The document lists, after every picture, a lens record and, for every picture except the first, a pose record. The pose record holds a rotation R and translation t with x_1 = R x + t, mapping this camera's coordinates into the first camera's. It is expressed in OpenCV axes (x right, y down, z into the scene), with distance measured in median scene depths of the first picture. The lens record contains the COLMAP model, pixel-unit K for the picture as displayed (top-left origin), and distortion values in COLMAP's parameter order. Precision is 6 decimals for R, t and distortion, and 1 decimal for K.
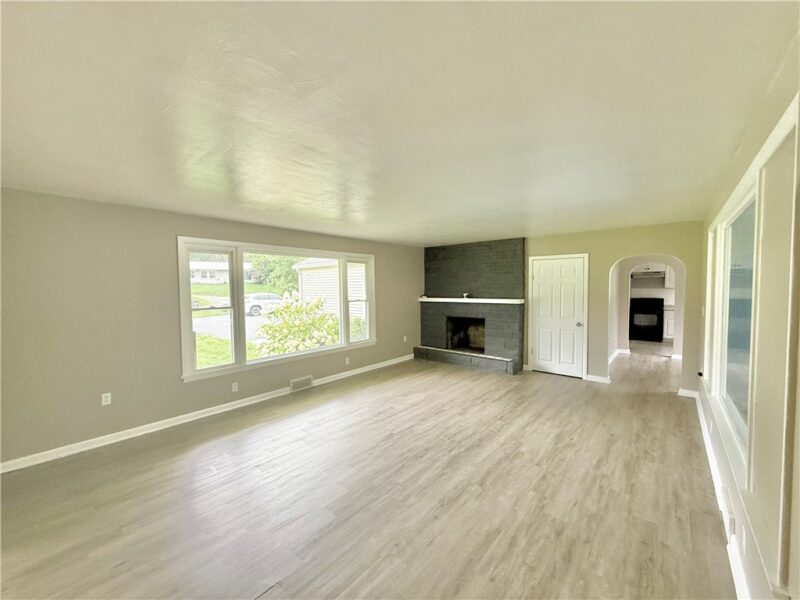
lens RADIAL K [[320.2, 0, 397.3], [0, 320.2, 302.2], [0, 0, 1]] dist [0.006834, -0.000615]
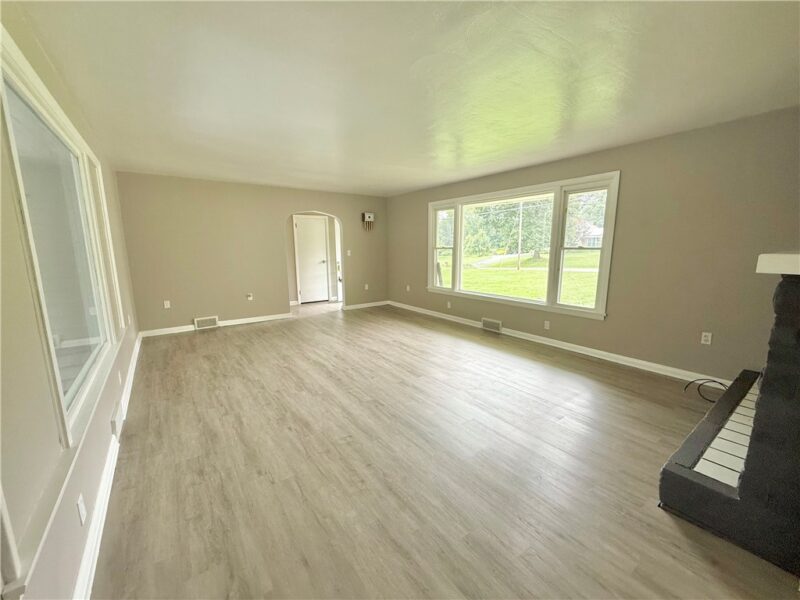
lens RADIAL K [[320.2, 0, 397.2], [0, 320.2, 301.5], [0, 0, 1]] dist [0.006834, -0.000615]
pose [[-0.230975, 0.176968, -0.956730, 0.988089], [-0.038548, 0.980883, 0.190742, -0.013044], [0.972196, 0.080936, -0.219738, 1.192166]]
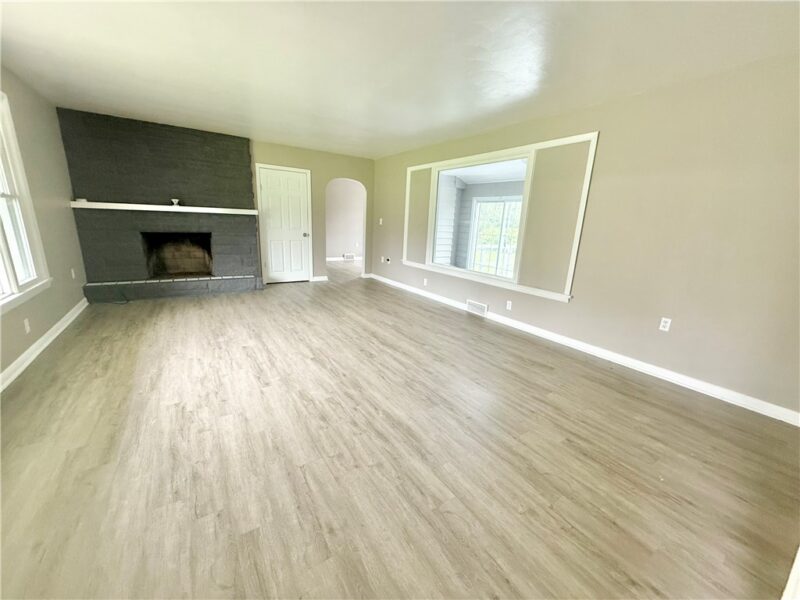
lens RADIAL K [[320.2, 0, 397.5], [0, 320.2, 299.9], [0, 0, 1]] dist [0.006834, -0.000615]
pose [[0.273455, -0.213519, 0.937887, -0.655760], [0.001763, 0.975161, 0.221491, 0.060431], [-0.961883, -0.058914, 0.267039, 0.507016]]
